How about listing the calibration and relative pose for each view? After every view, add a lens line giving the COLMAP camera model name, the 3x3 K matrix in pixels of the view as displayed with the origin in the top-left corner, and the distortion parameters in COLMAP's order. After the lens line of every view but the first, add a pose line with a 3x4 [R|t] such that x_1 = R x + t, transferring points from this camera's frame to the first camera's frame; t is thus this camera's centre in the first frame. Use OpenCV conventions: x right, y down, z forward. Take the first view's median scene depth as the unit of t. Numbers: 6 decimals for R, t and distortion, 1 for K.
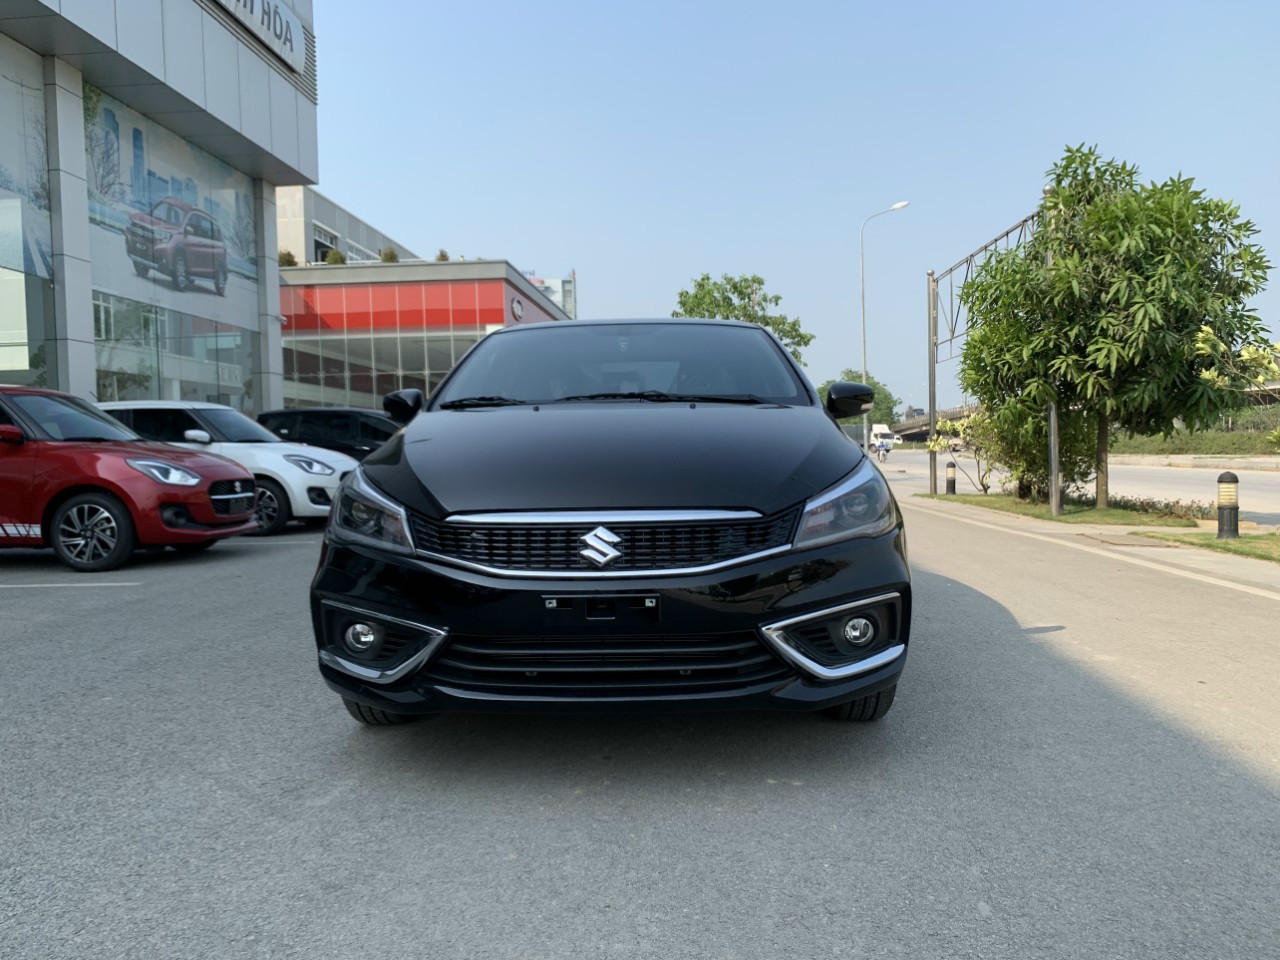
lens RADIAL K [[977.2, 0, 640.0], [0, 977.2, 480.0], [0, 0, 1]] dist [0.002318, 0.001466]
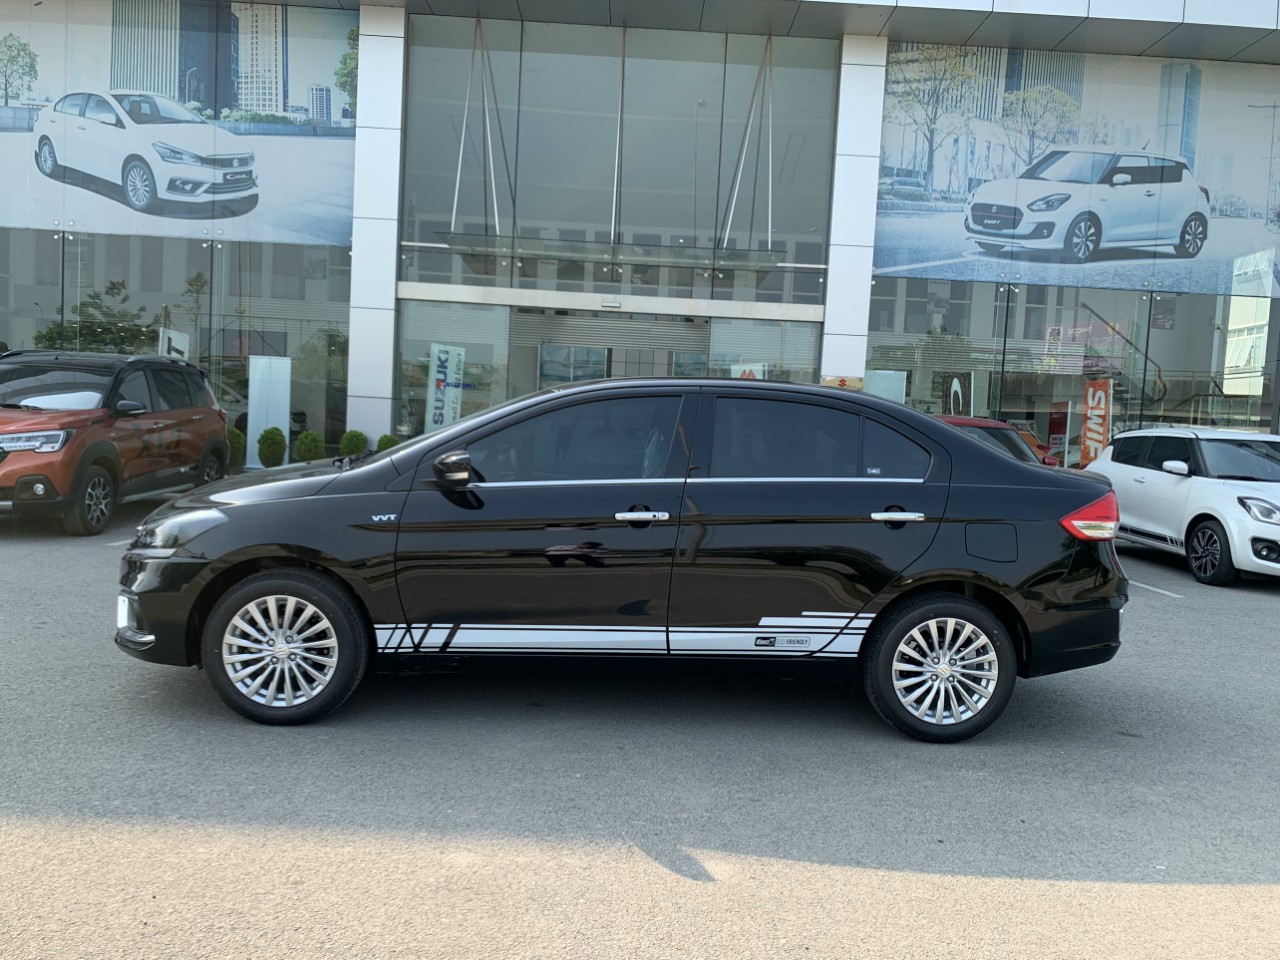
lens RADIAL K [[977.2, 0, 640.0], [0, 977.2, 480.0], [0, 0, 1]] dist [0.002318, 0.001466]
pose [[0.100184, 0.073300, -0.992265, 0.434625], [-0.083124, 0.994413, 0.065066, -0.051382], [0.991491, 0.075962, 0.105717, 0.388064]]
